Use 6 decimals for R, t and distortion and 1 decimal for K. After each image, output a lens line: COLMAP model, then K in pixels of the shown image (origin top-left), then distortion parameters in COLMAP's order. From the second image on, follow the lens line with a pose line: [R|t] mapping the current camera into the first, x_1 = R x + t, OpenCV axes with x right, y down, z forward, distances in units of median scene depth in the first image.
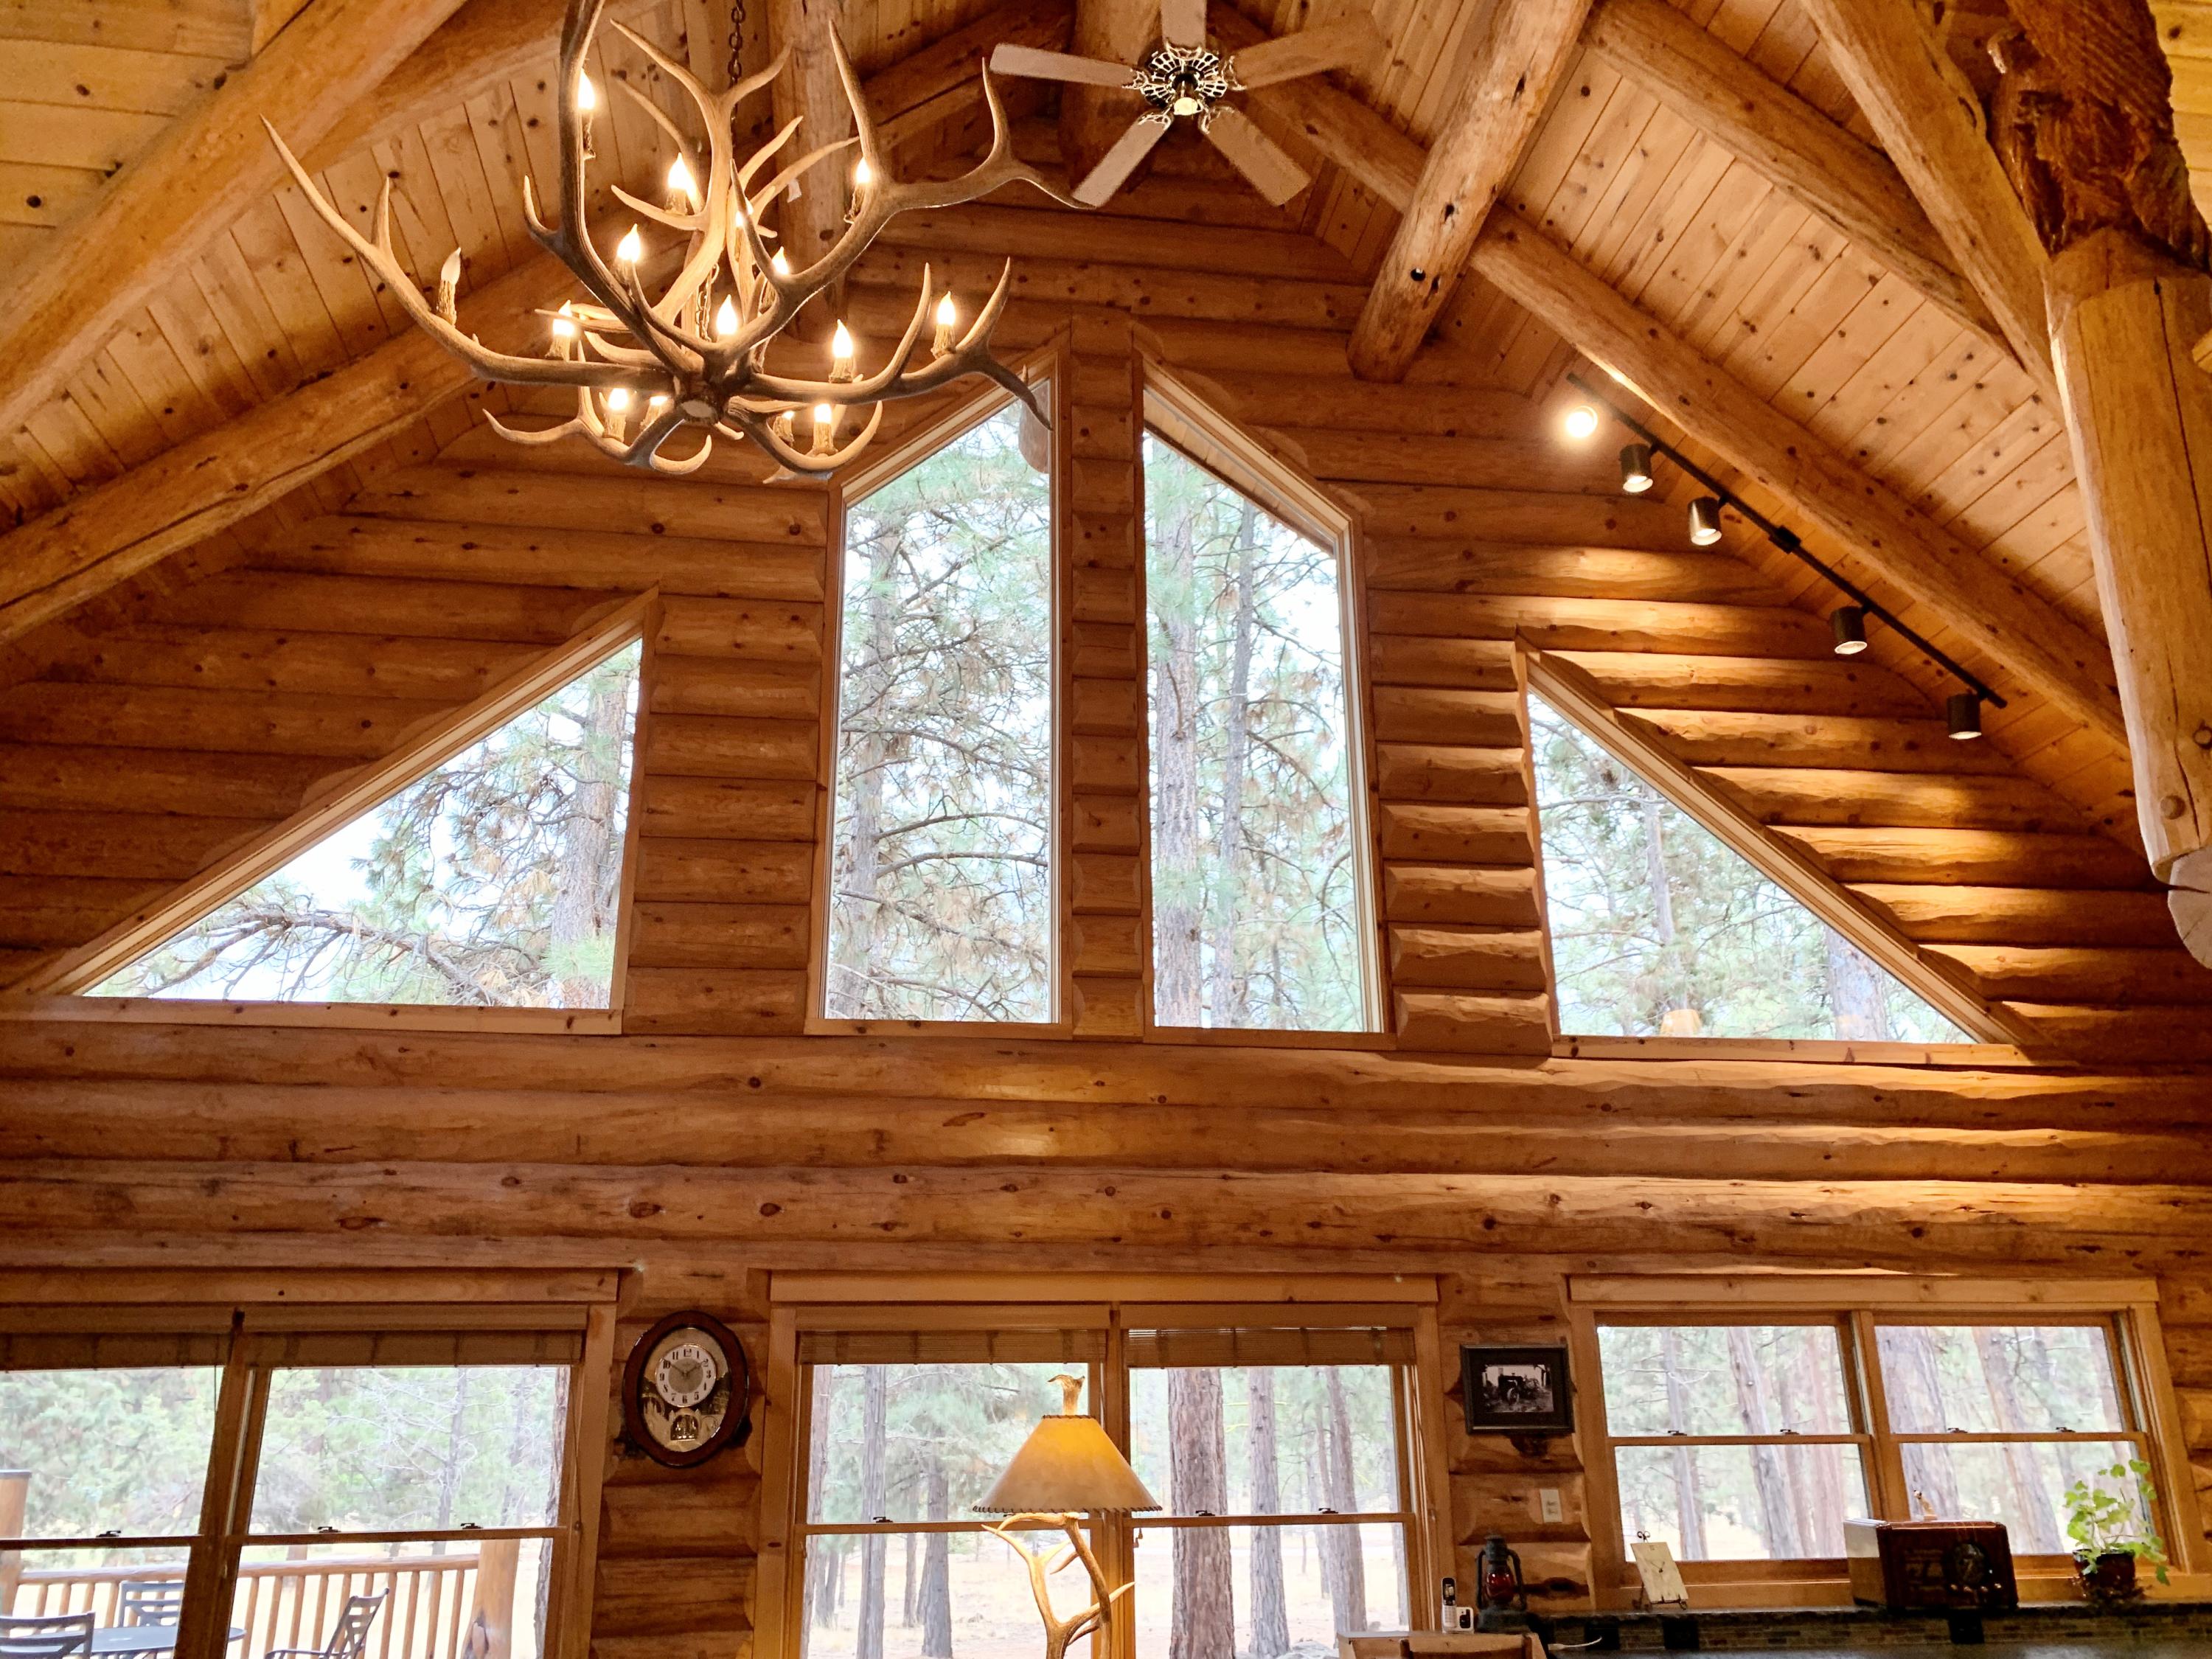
lens RADIAL K [[1681.8, 0, 1114.7], [0, 1681.8, 851.7], [0, 0, 1]] dist [0.029856, -0.021632]
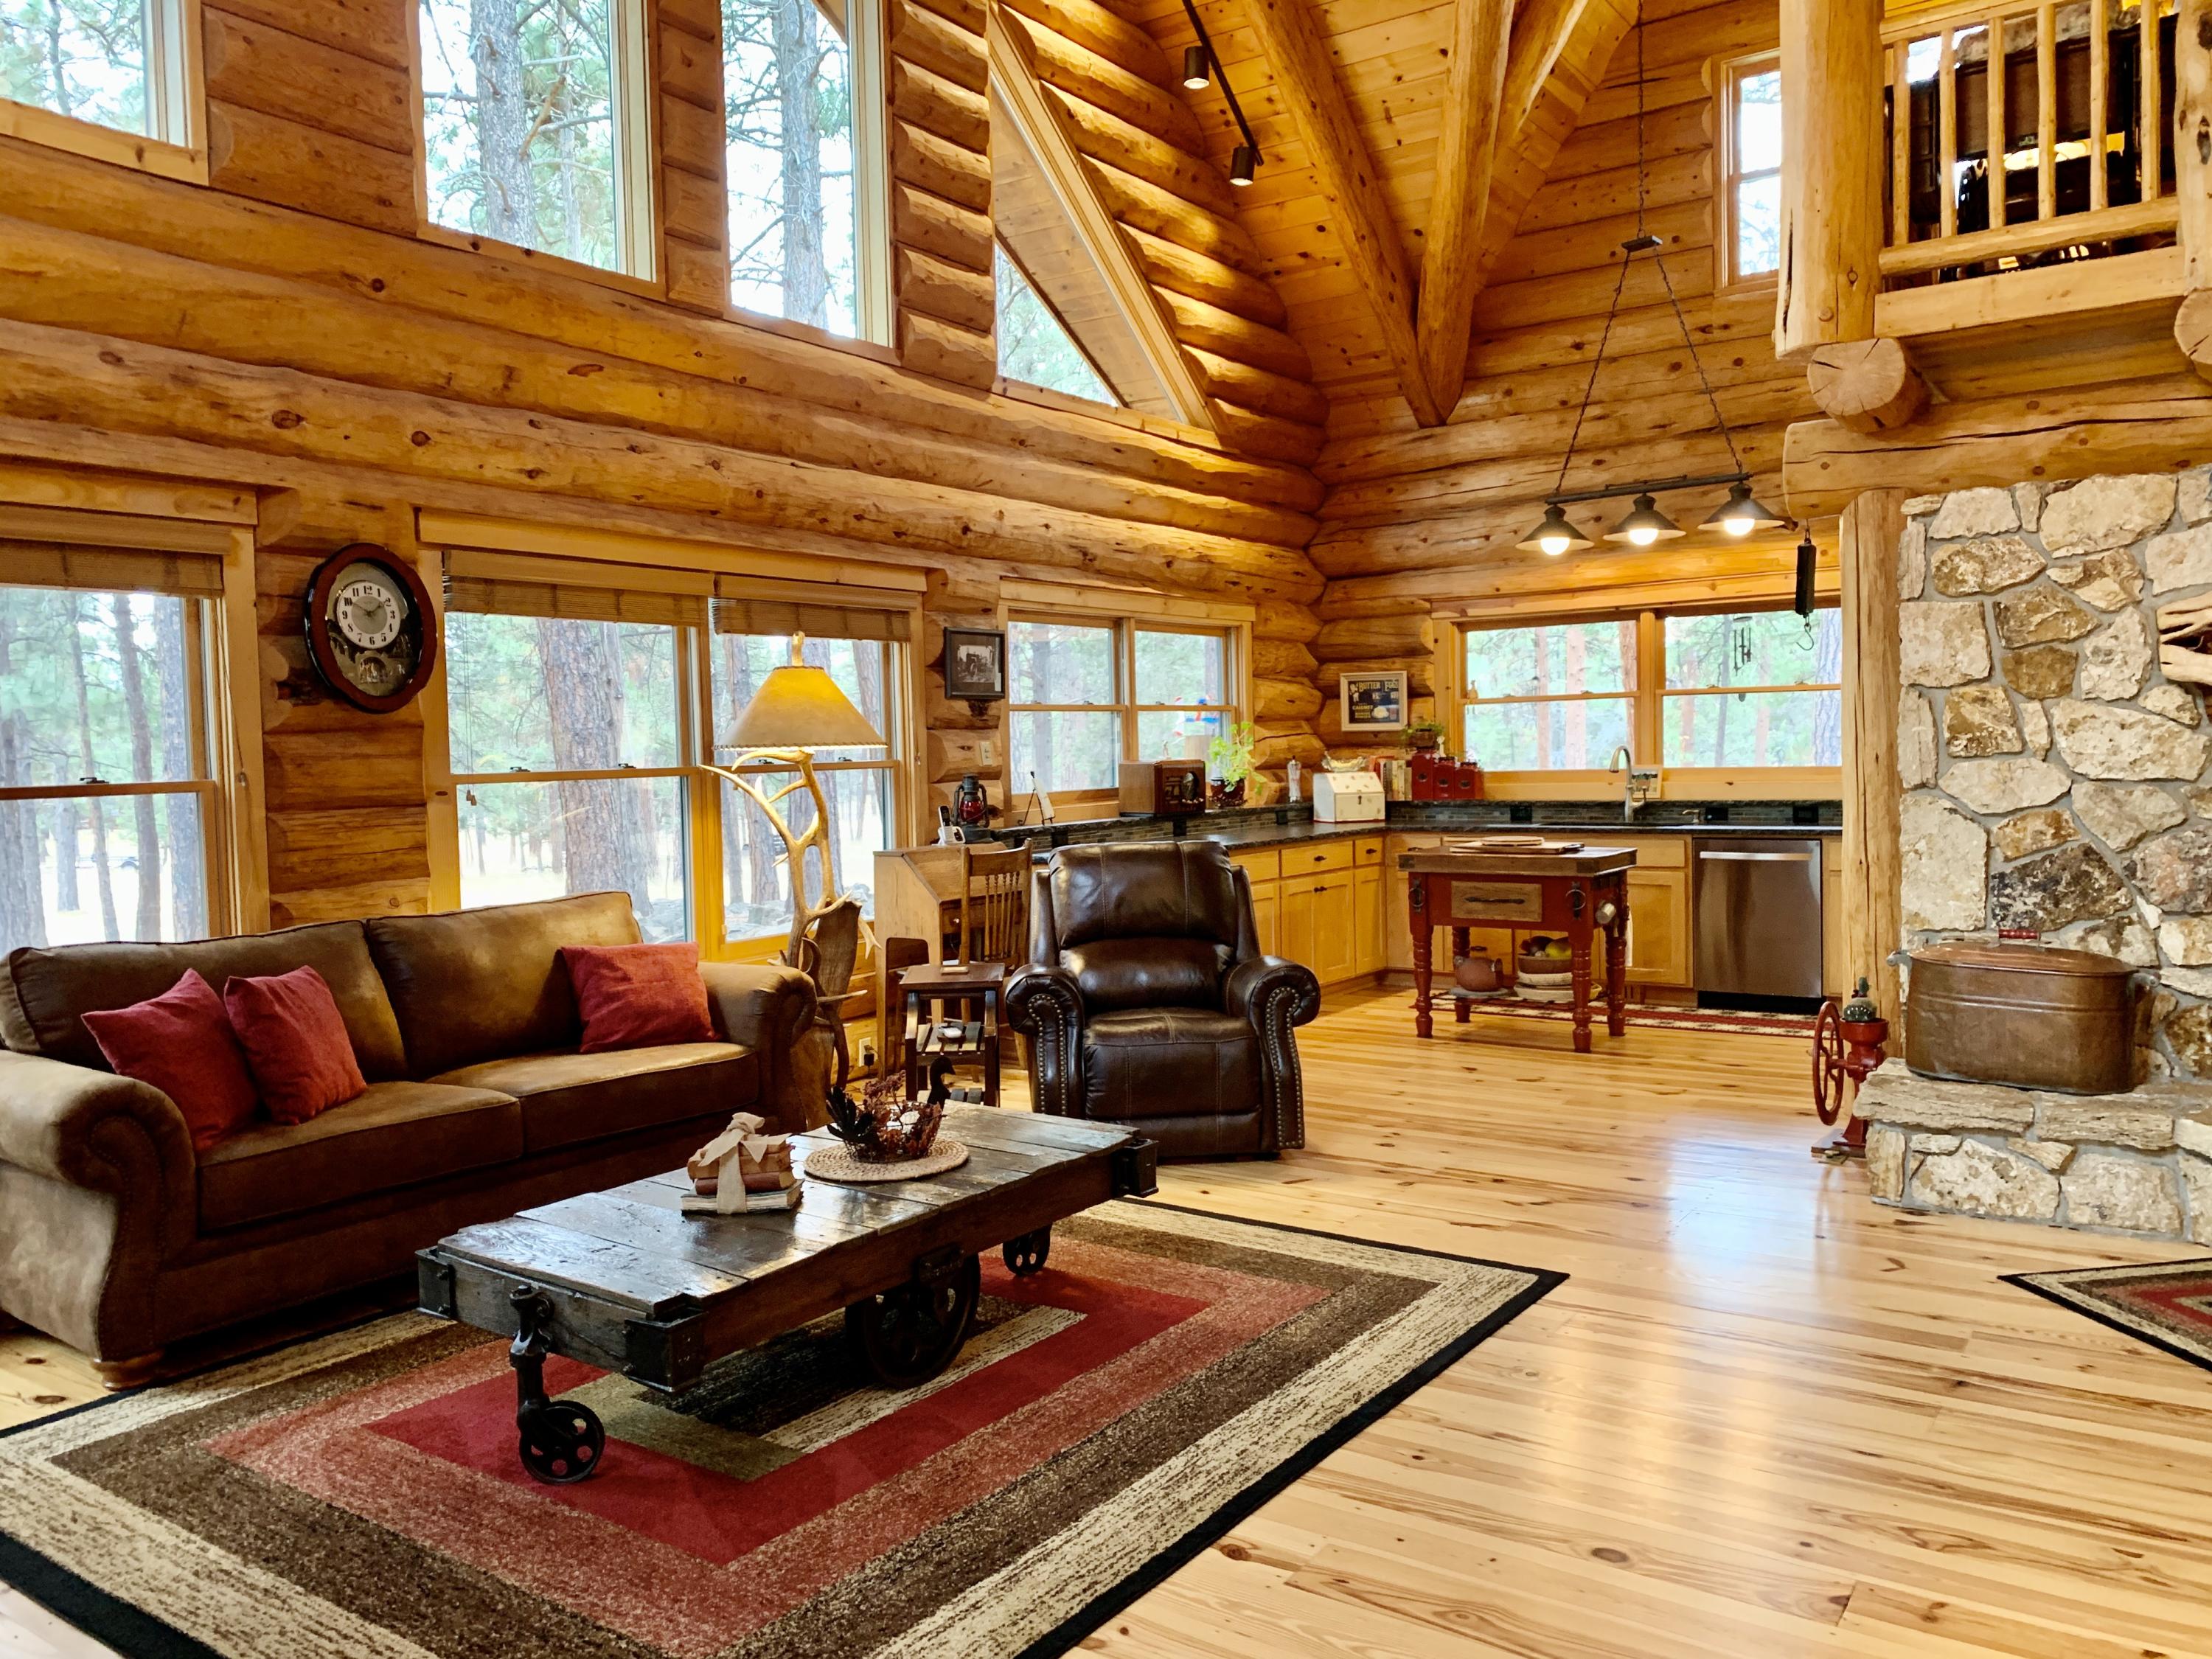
lens RADIAL K [[1681.8, 0, 1093.1], [0, 1681.8, 825.7], [0, 0, 1]] dist [0.029856, -0.021632]
pose [[0.686190, -0.040096, 0.726317, -0.575825], [-0.219767, 0.940395, 0.259539, 0.090552], [-0.693431, -0.337713, 0.636478, 0.122603]]
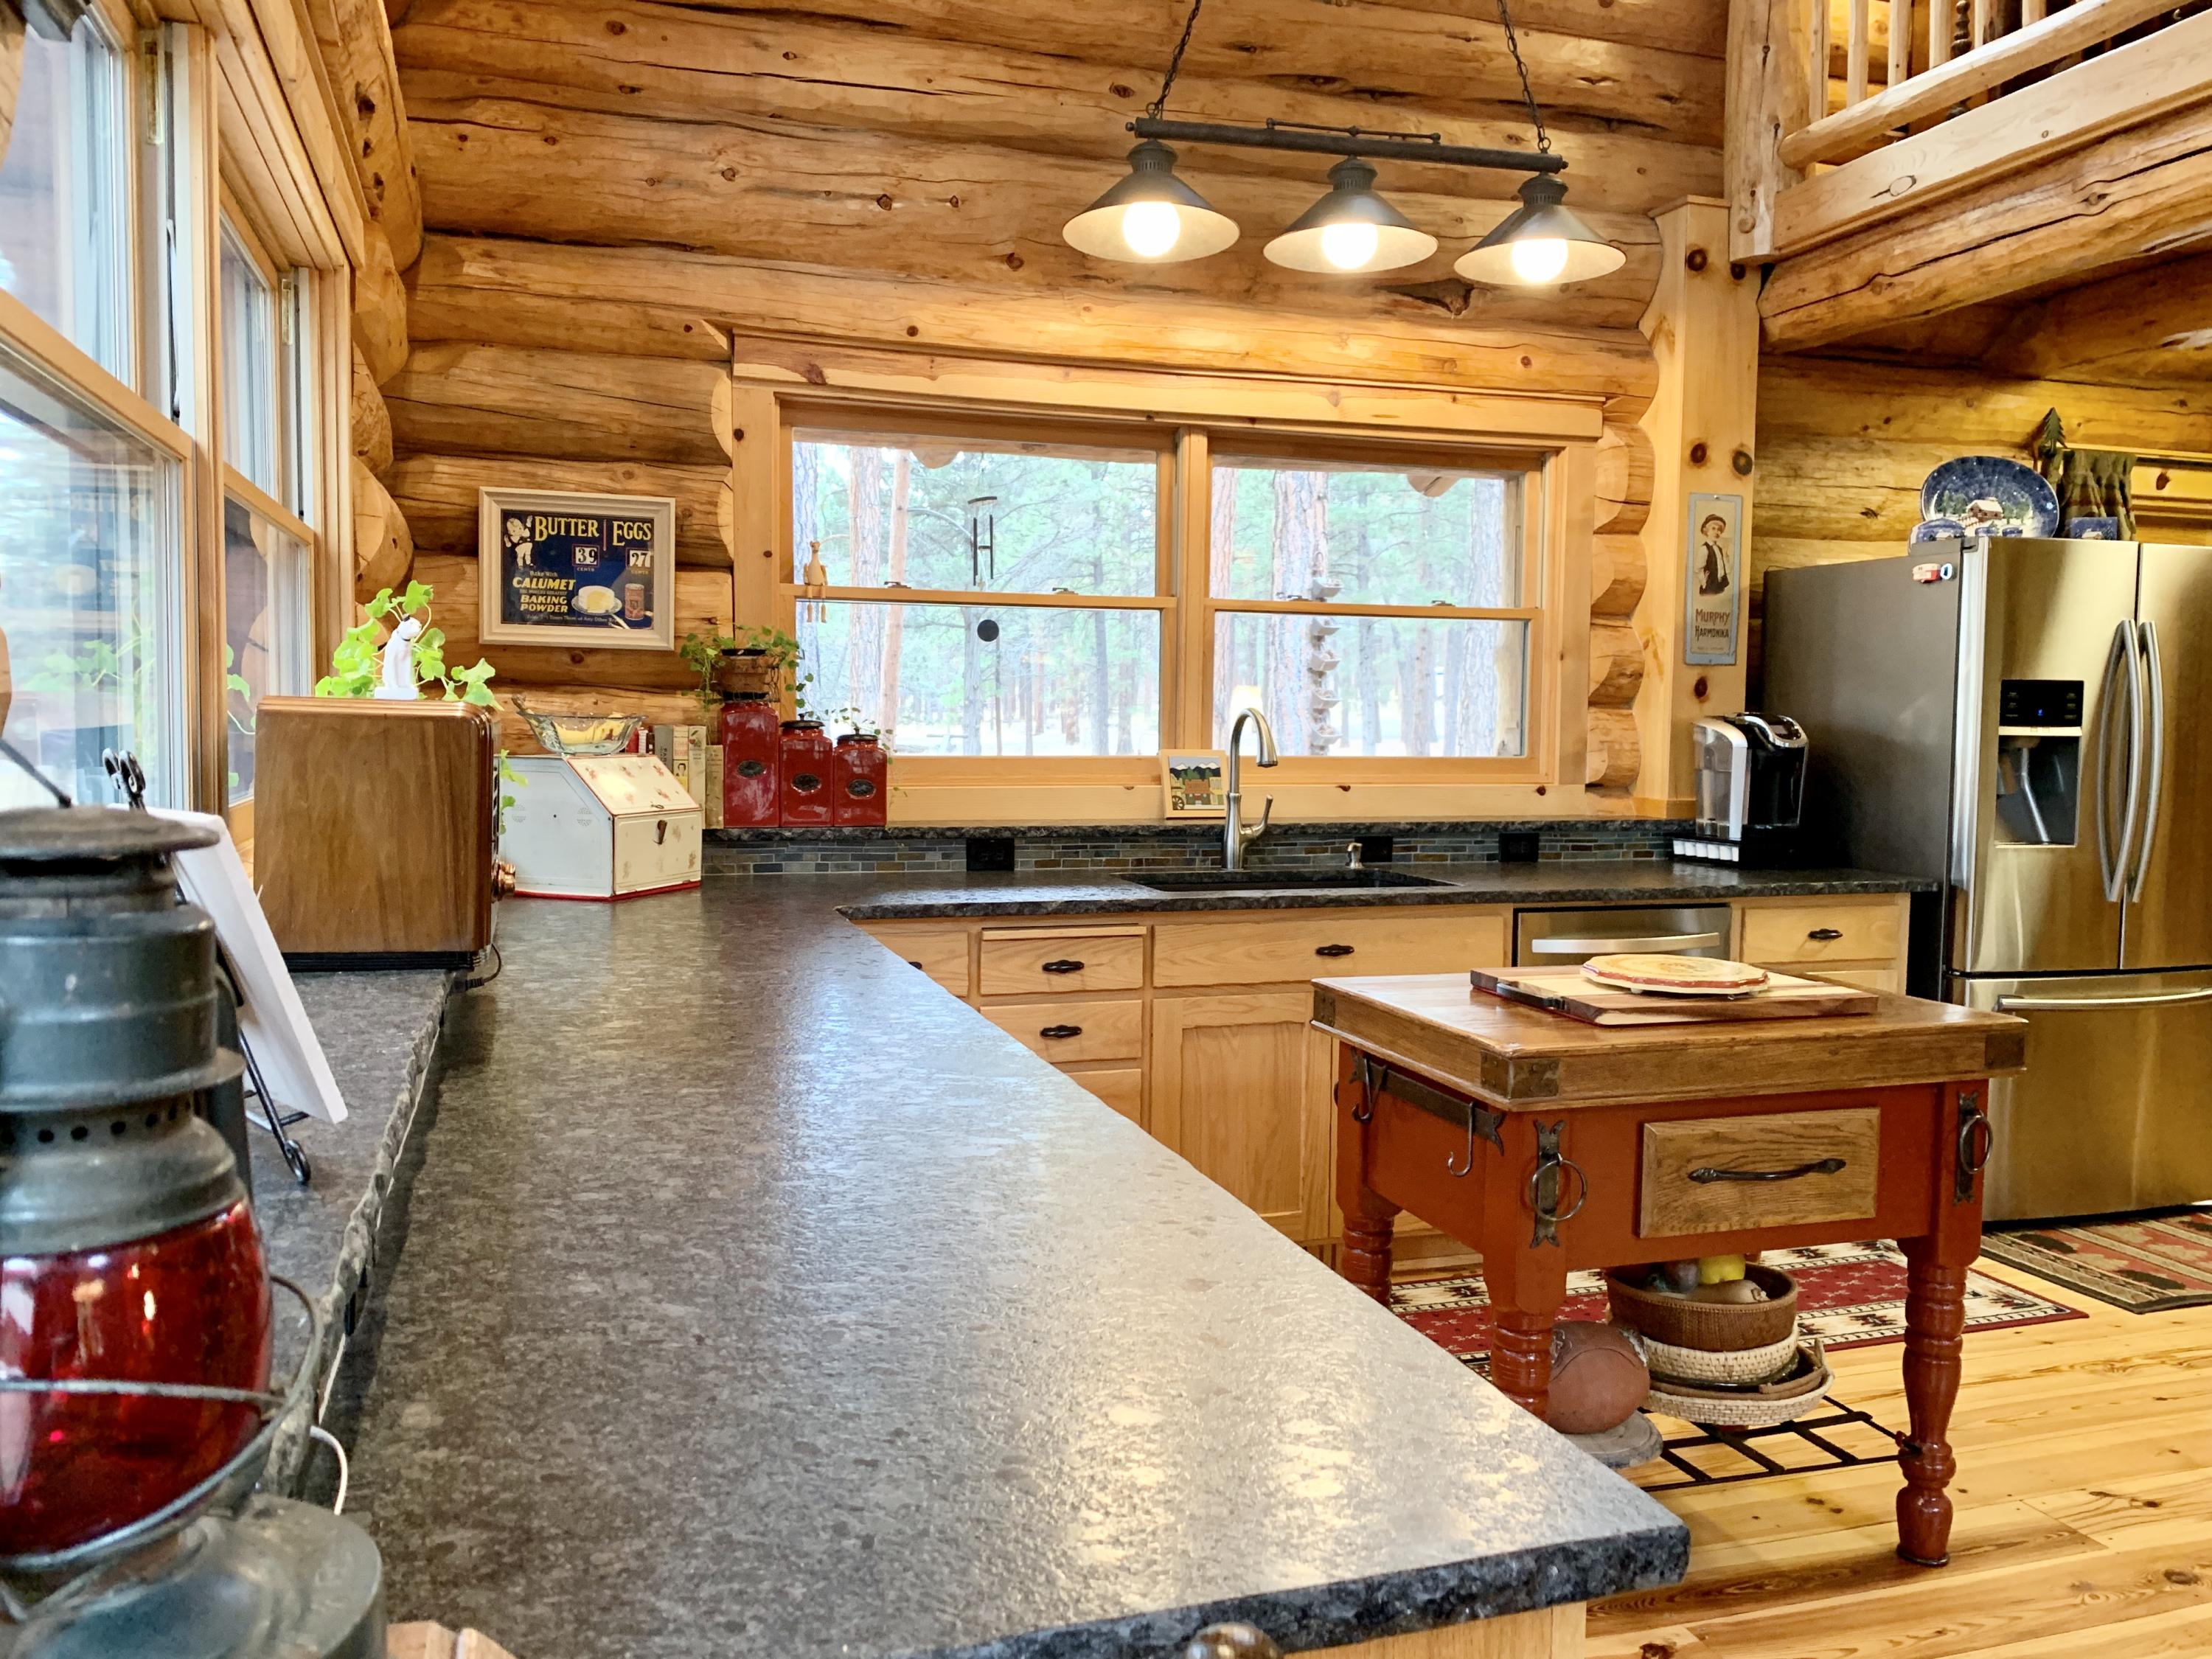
lens RADIAL K [[1681.8, 0, 1111.0], [0, 1681.8, 818.4], [0, 0, 1]] dist [0.029856, -0.021632]
pose [[-0.166654, -0.057964, 0.984310, -0.027428], [-0.331583, 0.943426, -0.000584, 0.299440], [-0.928590, -0.326478, -0.176446, 0.725831]]
